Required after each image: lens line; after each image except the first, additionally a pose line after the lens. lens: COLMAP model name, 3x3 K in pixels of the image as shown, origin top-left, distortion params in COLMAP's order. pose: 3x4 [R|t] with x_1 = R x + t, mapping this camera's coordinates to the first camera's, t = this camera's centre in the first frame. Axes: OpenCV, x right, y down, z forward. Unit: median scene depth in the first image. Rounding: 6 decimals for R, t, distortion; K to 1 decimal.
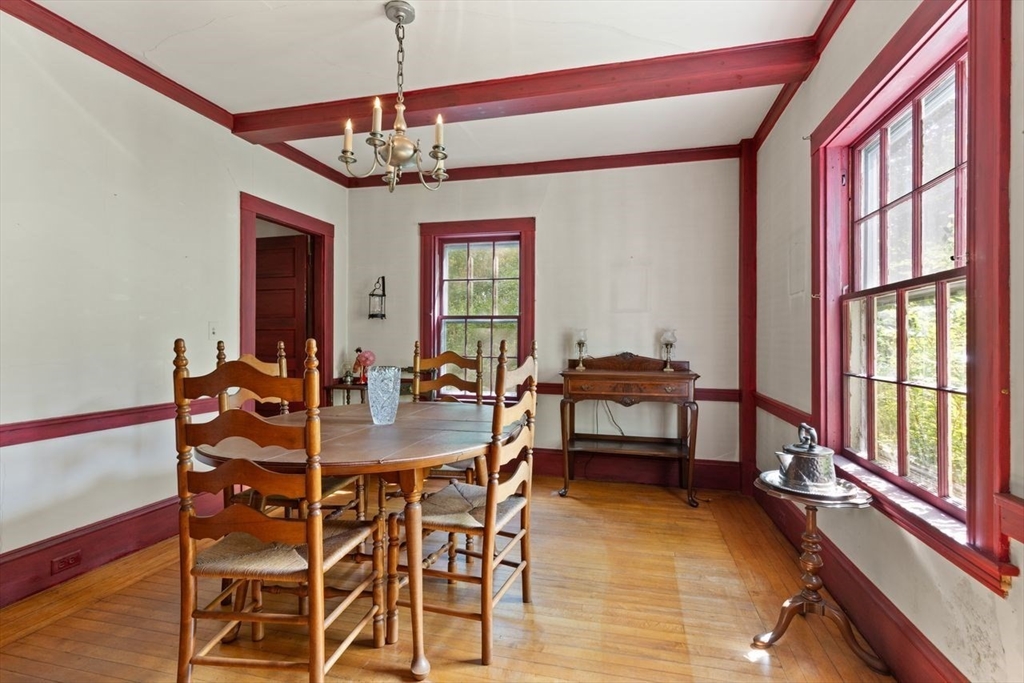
lens RADIAL K [[464.9, 0, 515.8], [0, 464.9, 341.9], [0, 0, 1]] dist [0.001324, -0.000658]
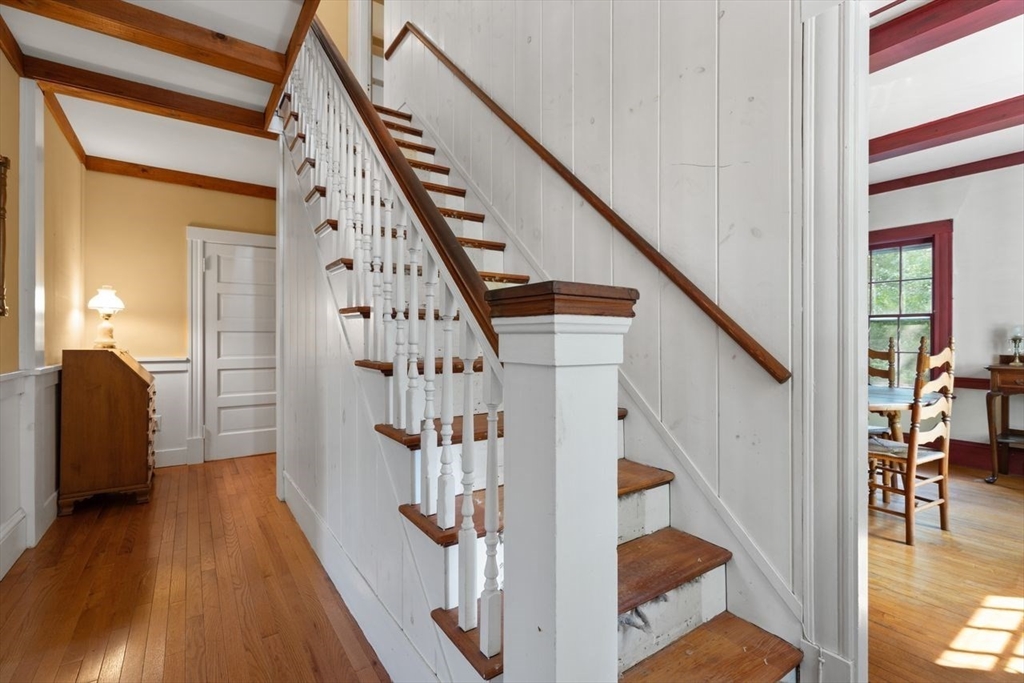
lens RADIAL K [[464.9, 0, 515.8], [0, 464.9, 341.9], [0, 0, 1]] dist [0.001324, -0.000658]
pose [[0.755722, -0.003660, -0.654882, -0.017416], [0.006316, 0.999979, 0.001701, 0.001655], [0.654862, -0.005422, 0.755729, -0.460418]]
